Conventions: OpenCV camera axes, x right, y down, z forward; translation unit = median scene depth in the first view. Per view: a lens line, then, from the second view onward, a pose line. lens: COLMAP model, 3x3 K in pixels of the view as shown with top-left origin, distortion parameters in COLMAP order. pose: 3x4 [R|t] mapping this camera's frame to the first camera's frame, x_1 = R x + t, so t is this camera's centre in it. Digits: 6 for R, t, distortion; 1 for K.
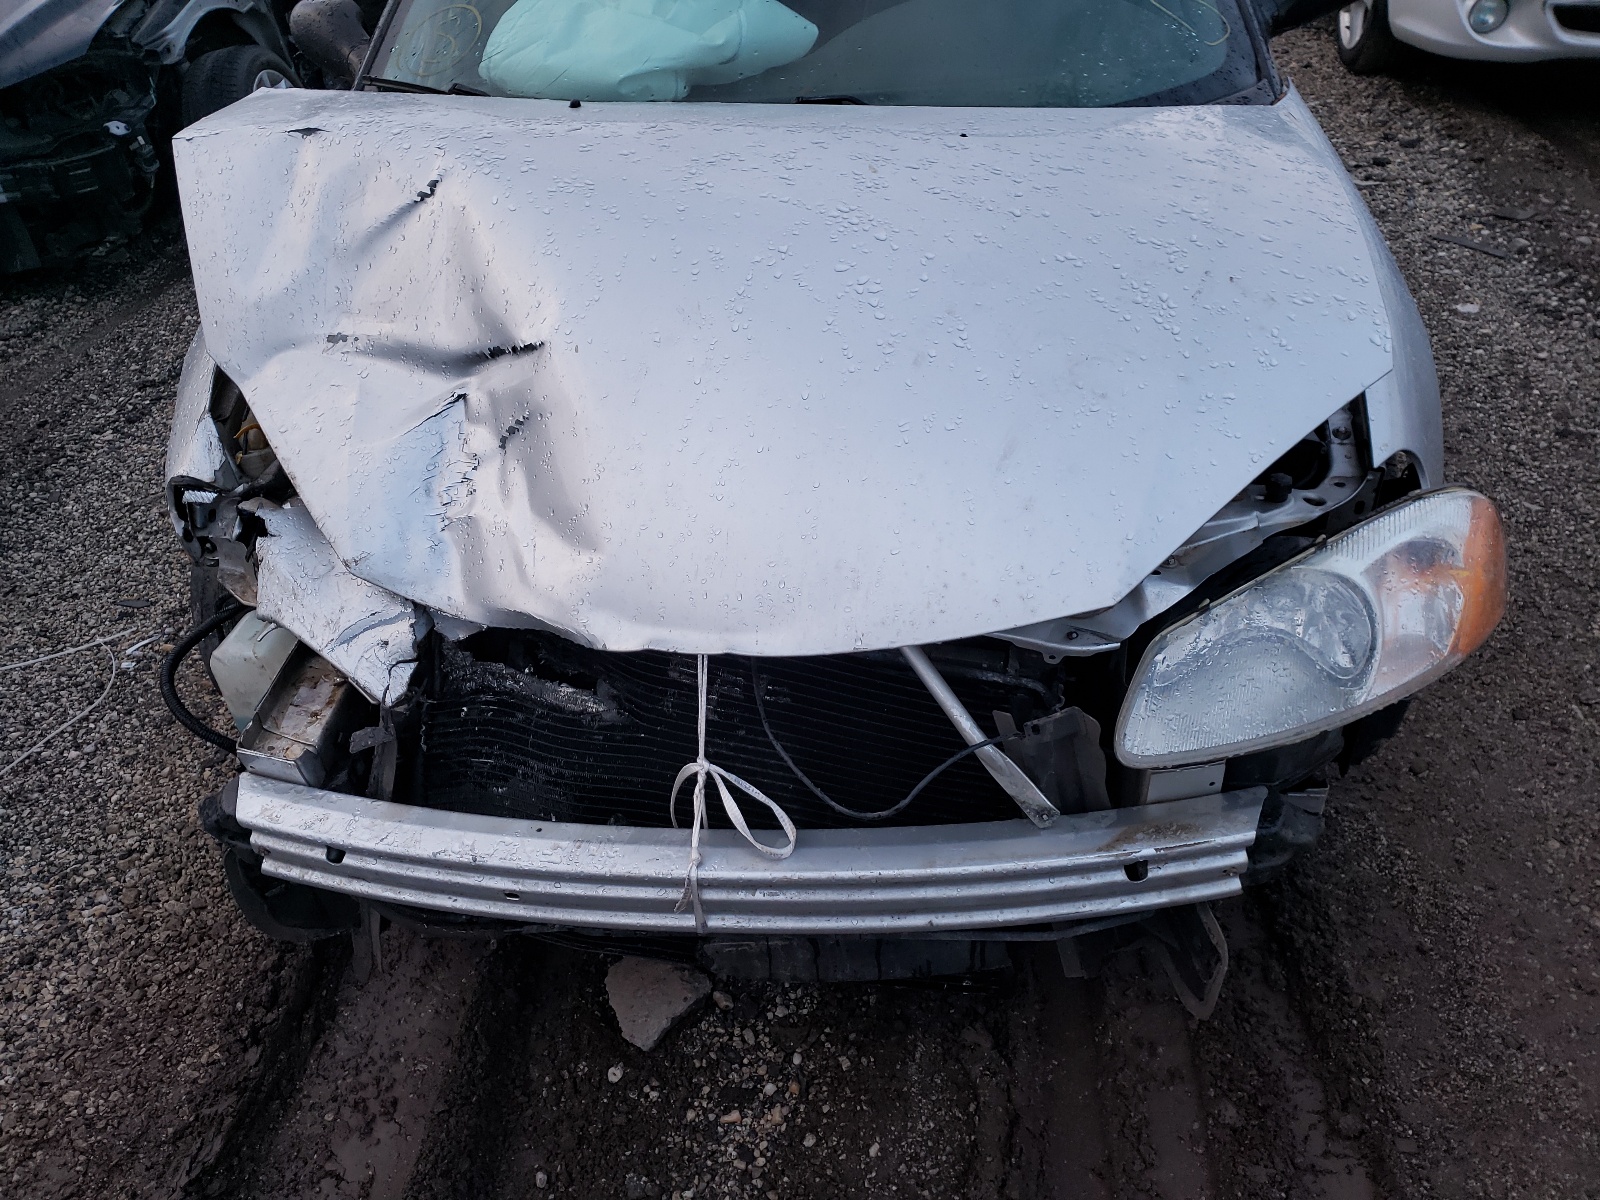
lens RADIAL K [[1237.8, 0, 798.7], [0, 1237.8, 607.7], [0, 0, 1]] dist [0.043004, -0.011308]
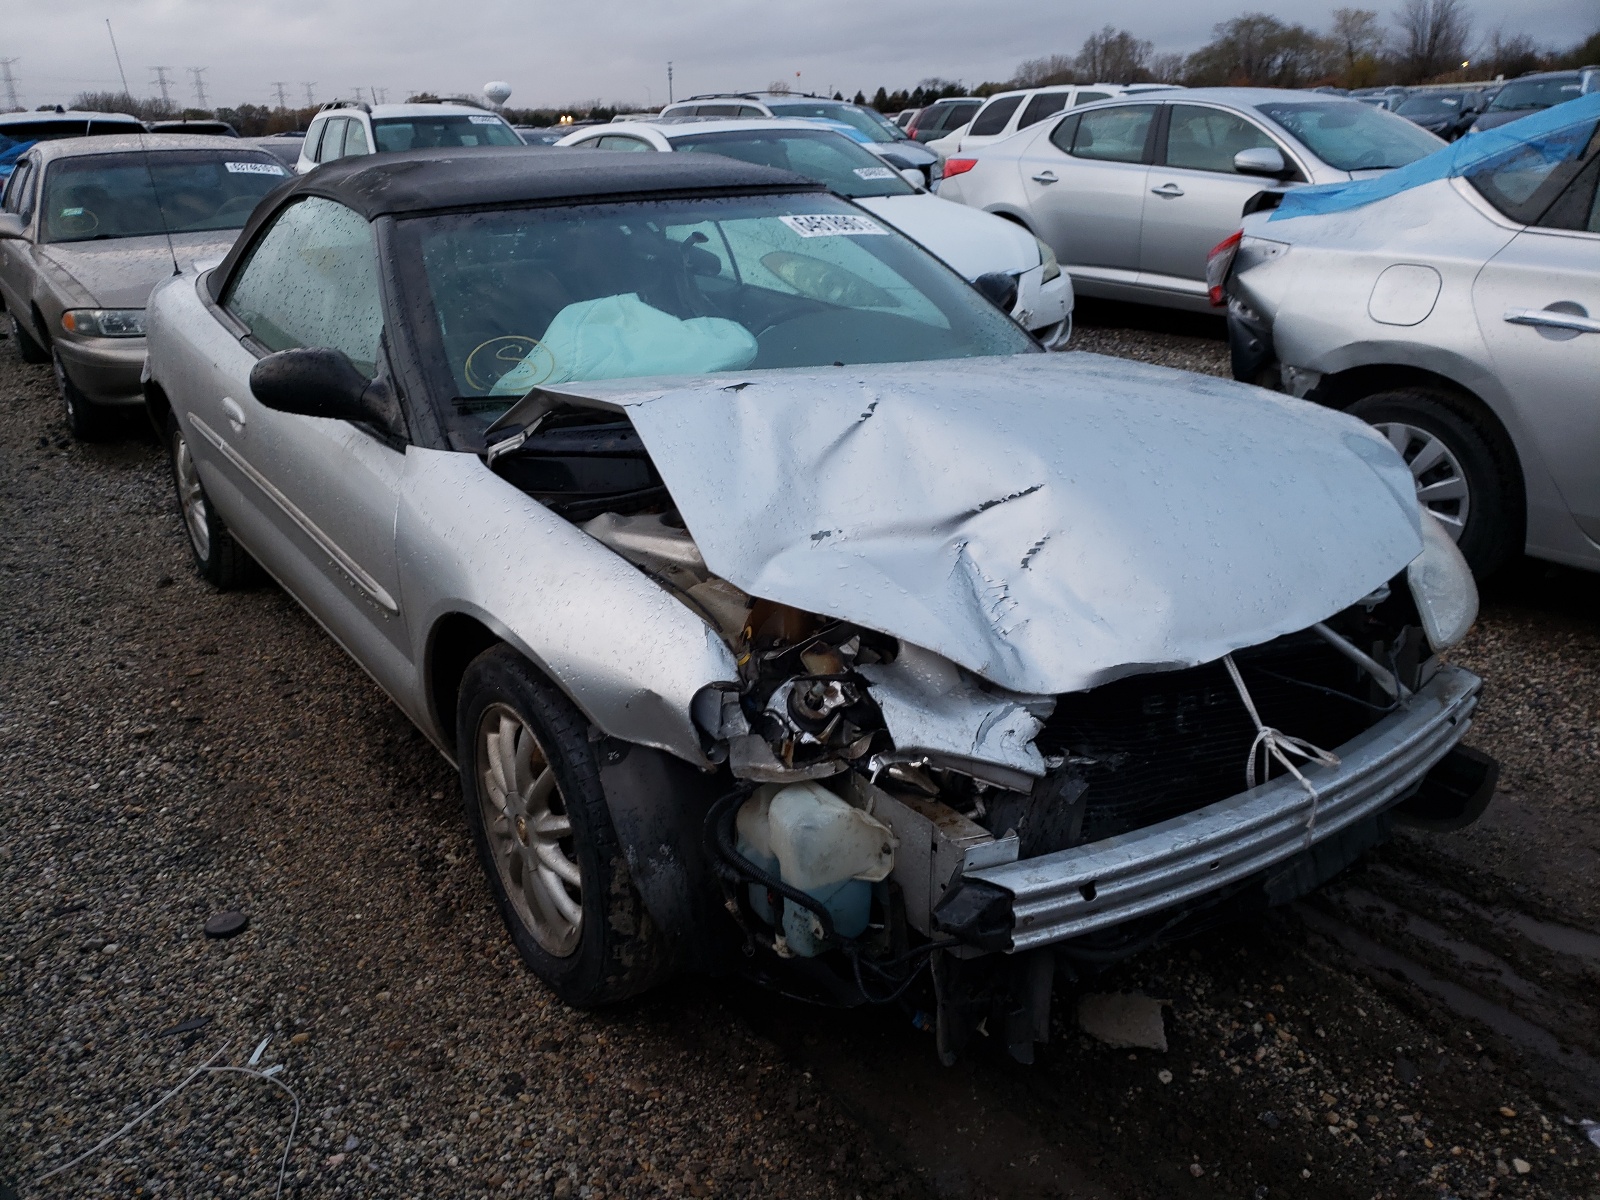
lens RADIAL K [[1237.8, 0, 791.2], [0, 1237.8, 603.4], [0, 0, 1]] dist [0.043004, -0.011308]
pose [[0.778159, -0.184905, 0.600232, -1.159138], [0.353488, 0.918885, -0.175206, 0.046088], [-0.519147, 0.348513, 0.780400, 0.105280]]
